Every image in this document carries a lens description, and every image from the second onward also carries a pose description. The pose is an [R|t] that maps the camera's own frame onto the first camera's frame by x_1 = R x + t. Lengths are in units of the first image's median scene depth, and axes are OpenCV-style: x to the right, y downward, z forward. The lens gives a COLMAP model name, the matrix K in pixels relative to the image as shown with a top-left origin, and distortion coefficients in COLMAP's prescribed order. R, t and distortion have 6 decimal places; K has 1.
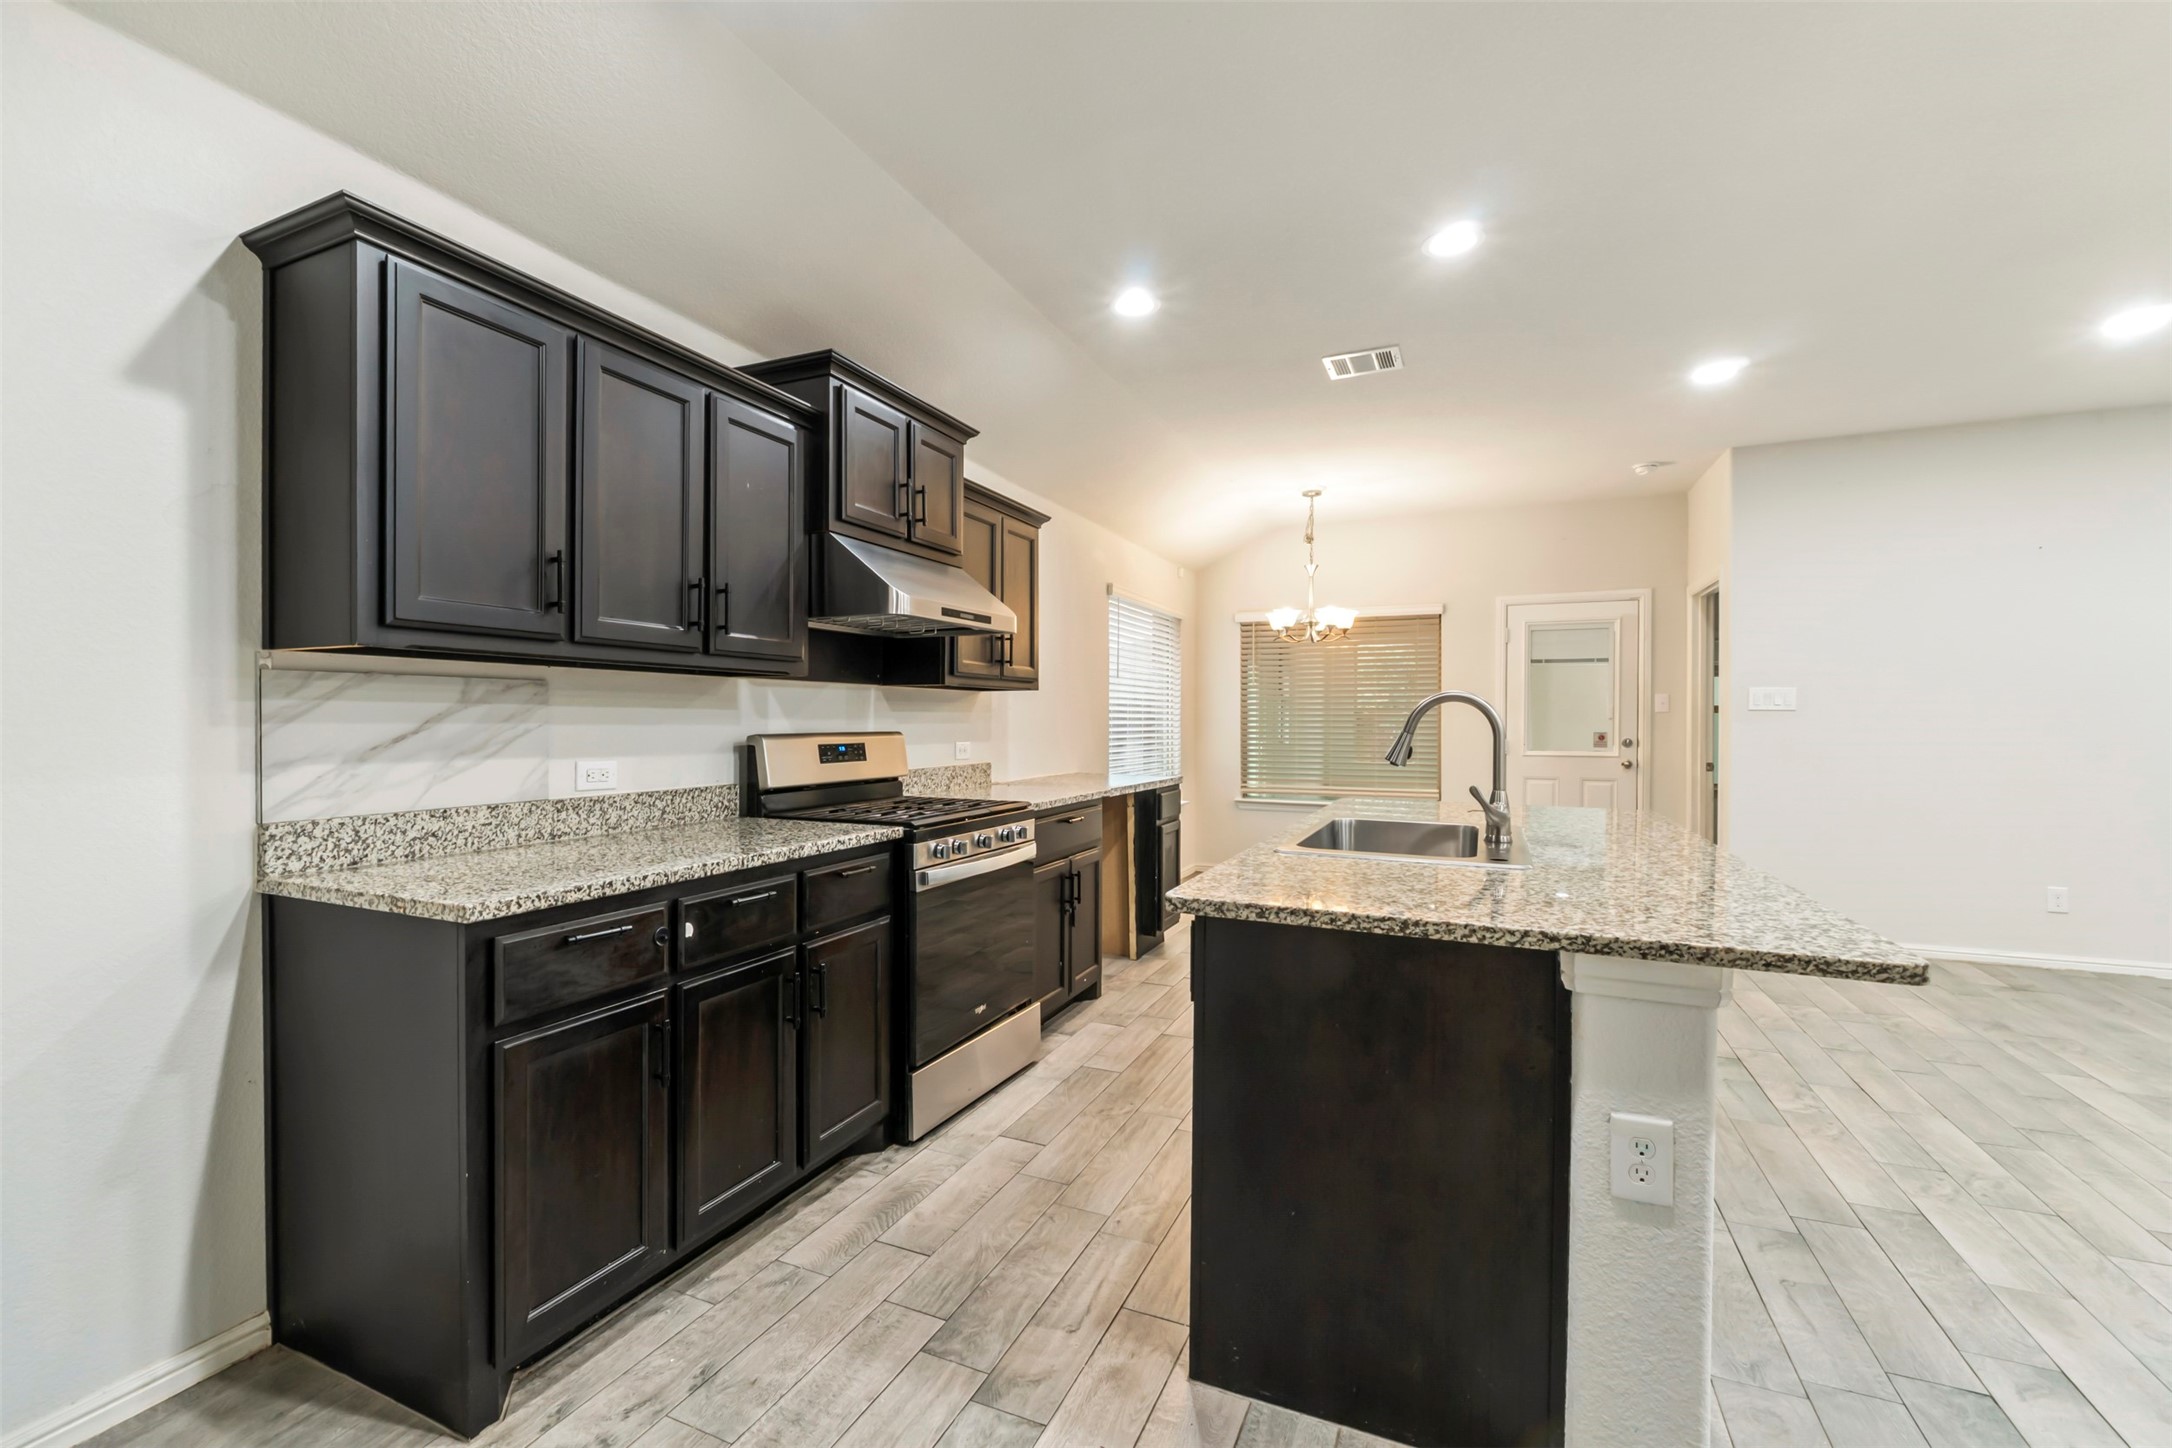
lens RADIAL K [[916.7, 0, 1078.8], [0, 916.7, 727.4], [0, 0, 1]] dist [-0.007454, -0.000290]
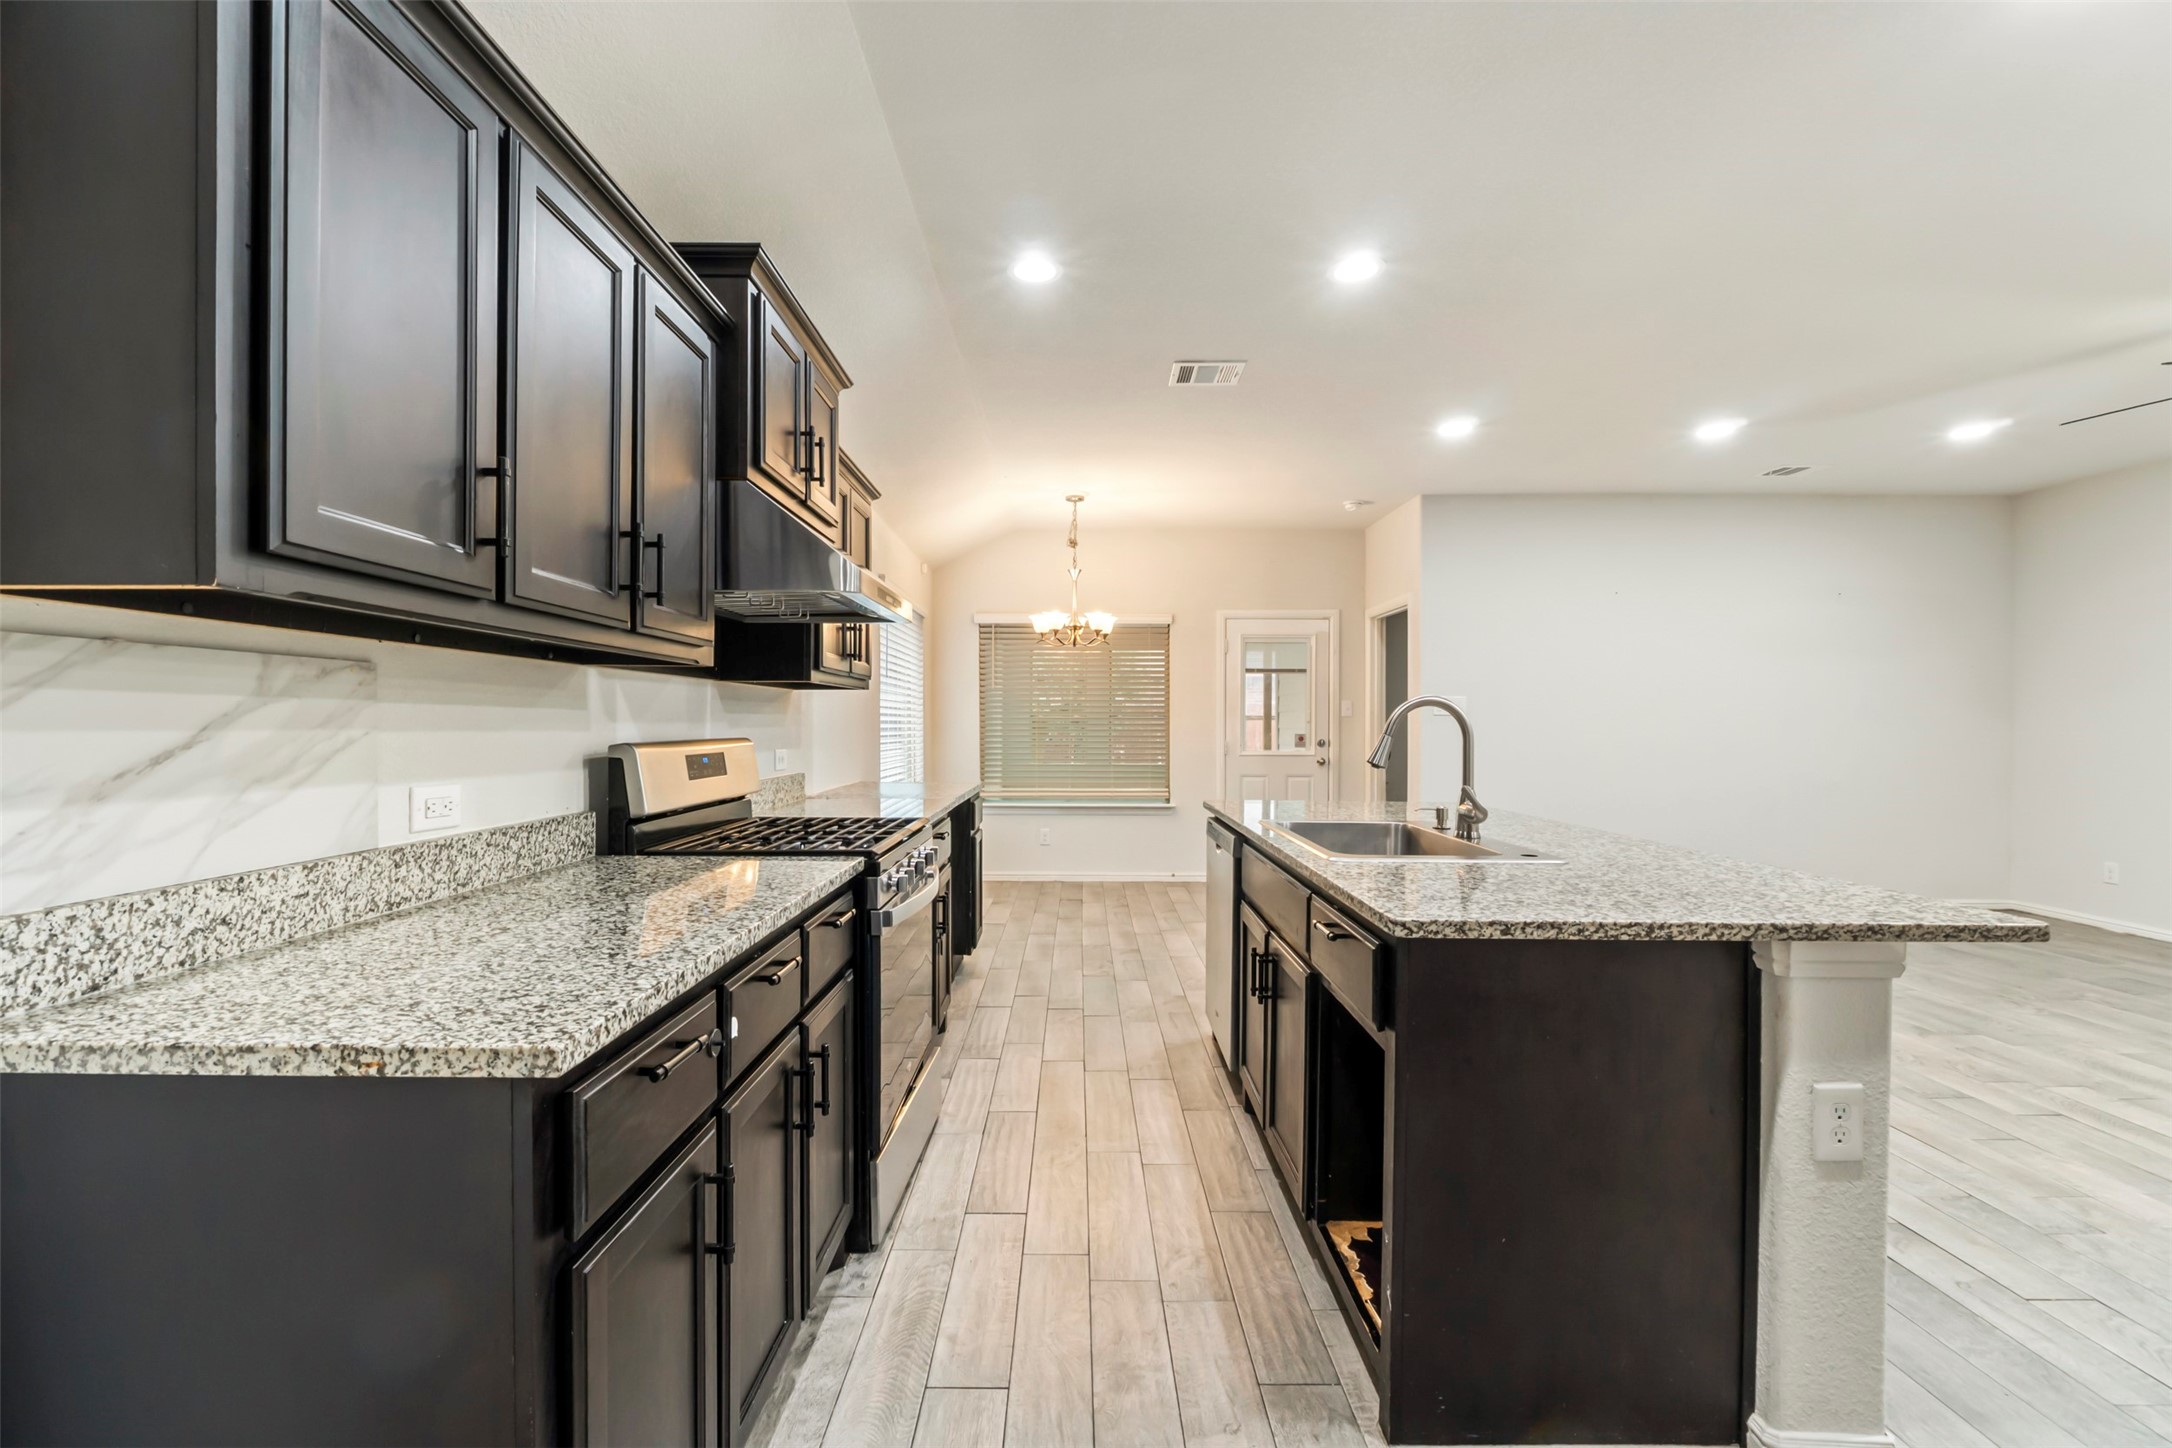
lens RADIAL K [[908.3, 0, 1077.5], [0, 908.3, 730.8], [0, 0, 1]] dist [-0.009320, 0.000197]
pose [[0.913390, -0.003583, 0.407069, -0.375705], [0.003461, 0.999993, 0.001036, -0.002377], [-0.407070, 0.000463, 0.913397, 0.214832]]
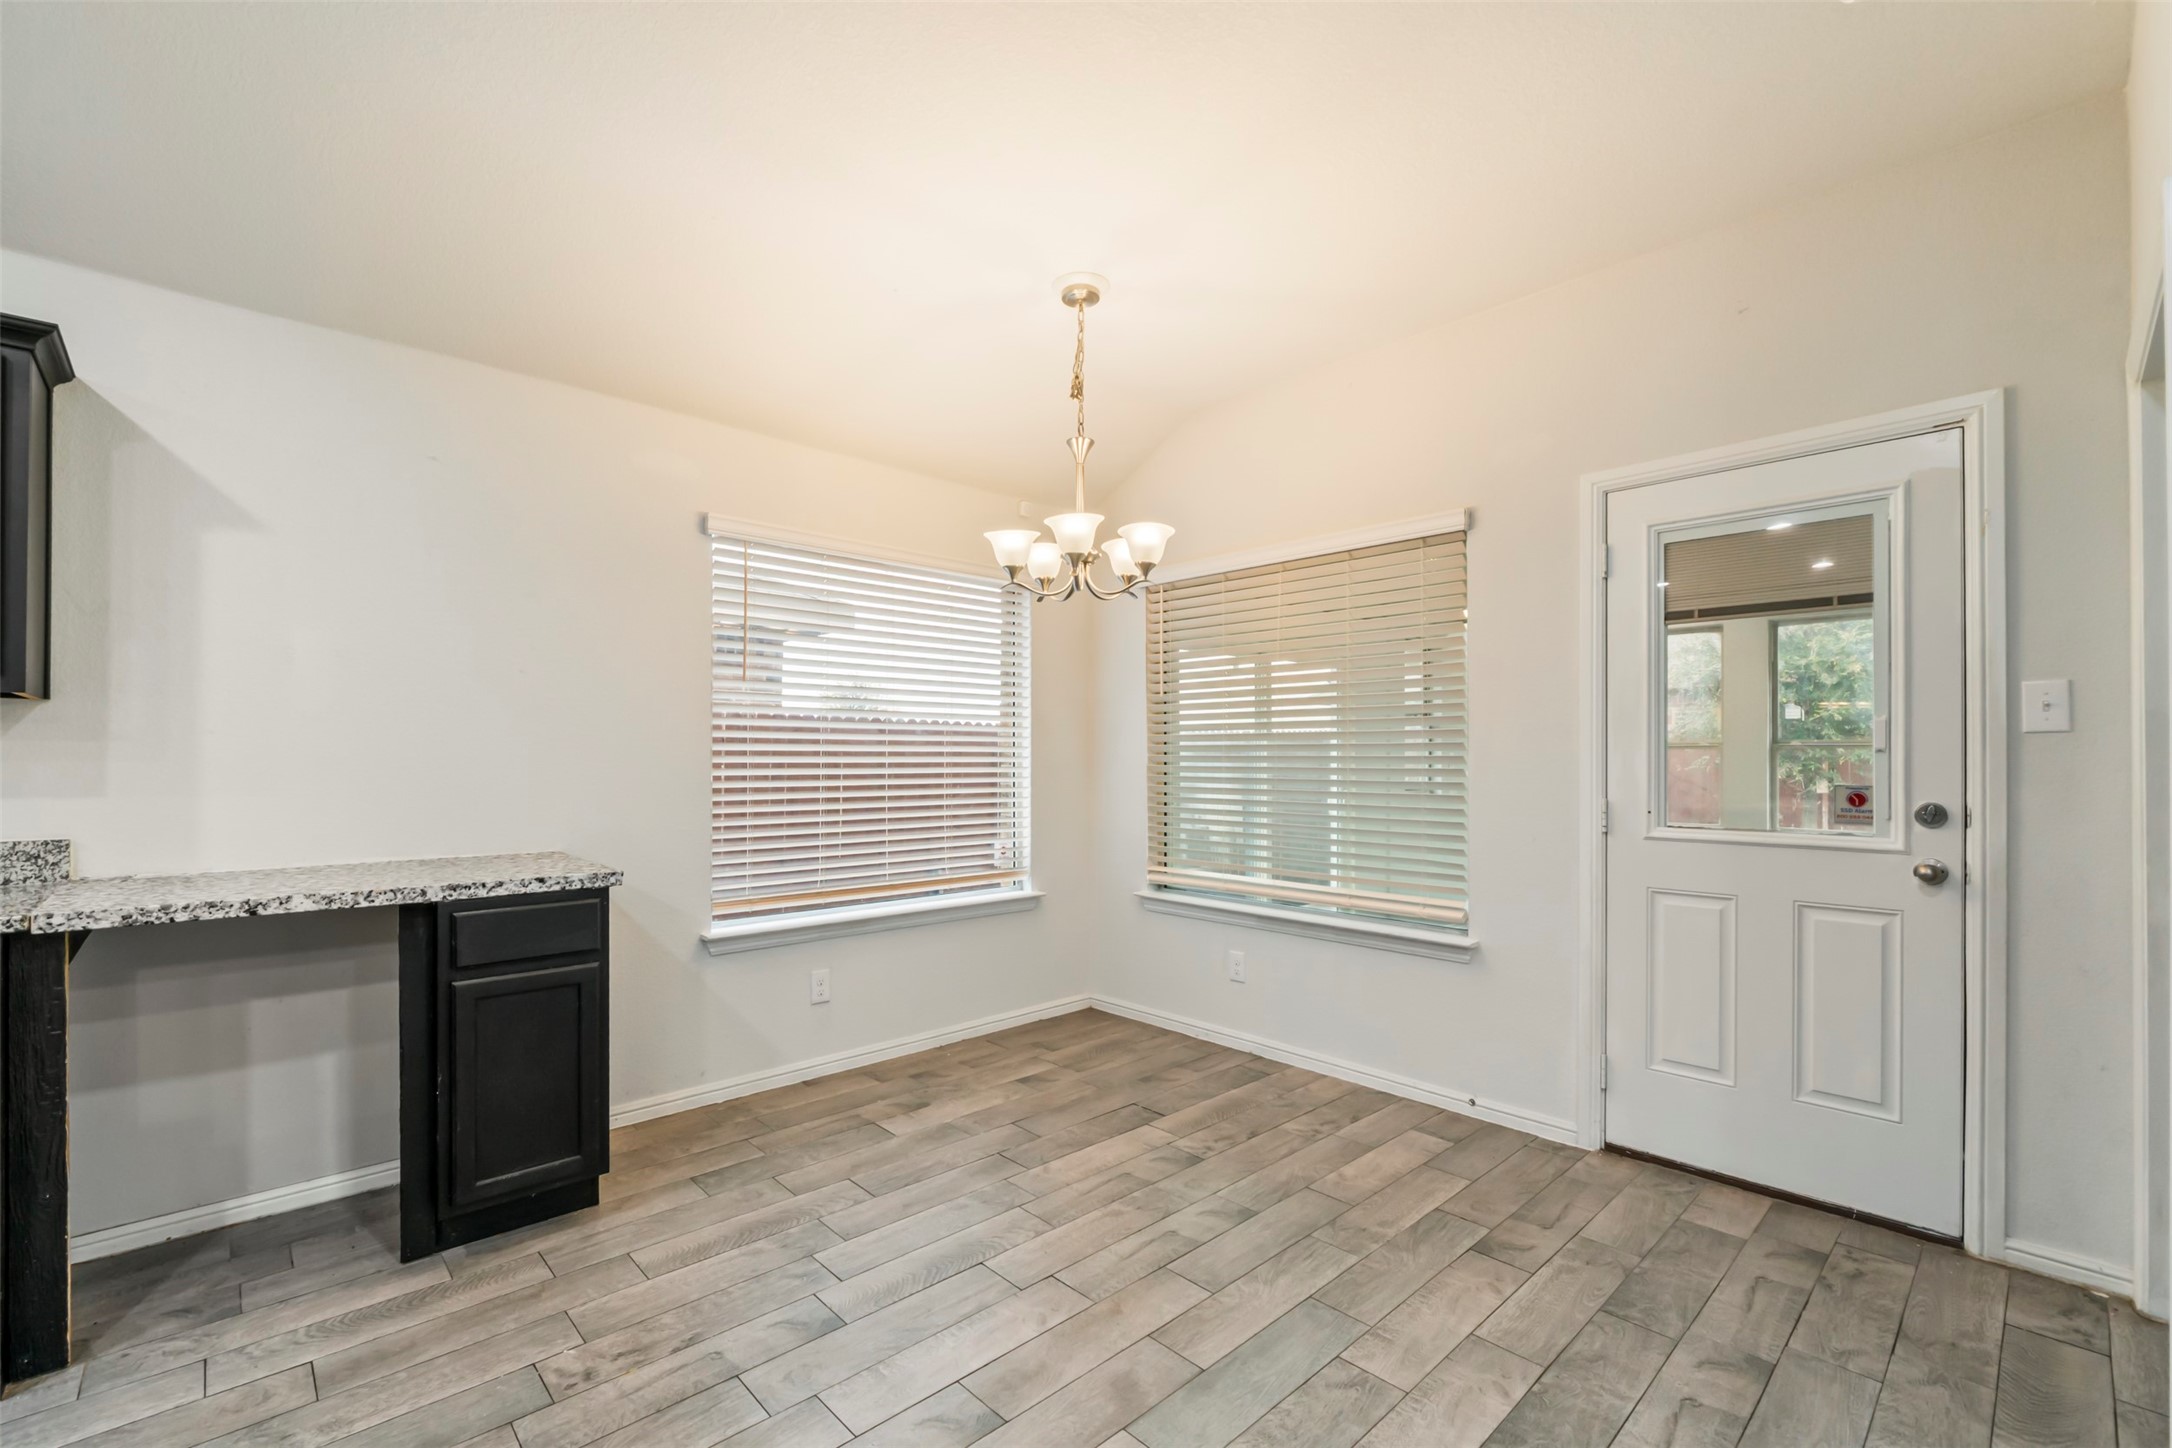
lens RADIAL K [[923.5, 0, 1072.5], [0, 923.5, 754.0], [0, 0, 1]] dist [-0.006403, 0.000122]
pose [[0.920306, -0.003362, -0.391184, 1.105873], [-0.002026, 0.999909, -0.013359, -0.006092], [0.391194, 0.013087, 0.920215, 1.354585]]
